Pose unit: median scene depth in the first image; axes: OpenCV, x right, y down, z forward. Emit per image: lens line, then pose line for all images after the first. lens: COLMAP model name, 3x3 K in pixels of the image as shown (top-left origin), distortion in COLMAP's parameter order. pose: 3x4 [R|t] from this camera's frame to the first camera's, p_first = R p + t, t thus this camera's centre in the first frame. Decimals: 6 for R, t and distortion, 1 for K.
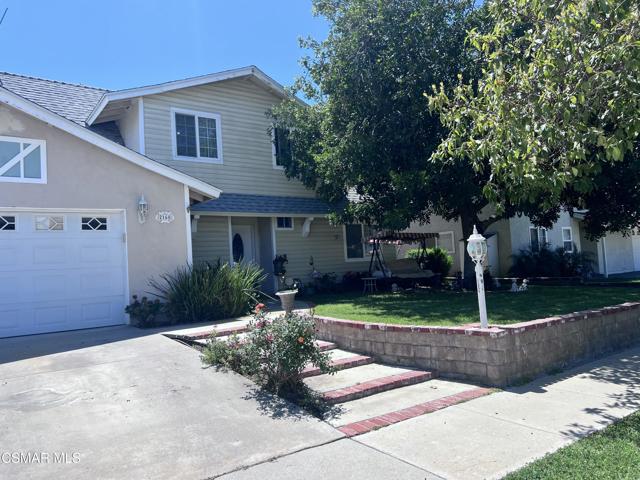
lens RADIAL K [[477.7, 0, 320.0], [0, 477.7, 240.0], [0, 0, 1]] dist [0.001439, 0.001392]
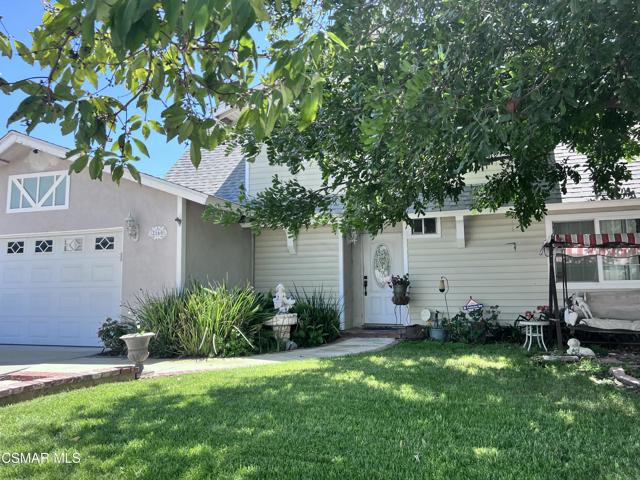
lens RADIAL K [[477.7, 0, 320.0], [0, 477.7, 240.0], [0, 0, 1]] dist [0.001439, 0.001392]
pose [[0.589792, -0.029074, -0.807031, 0.616008], [0.021538, 0.999563, -0.020269, -0.010546], [0.807268, -0.005428, 0.590161, 0.767829]]
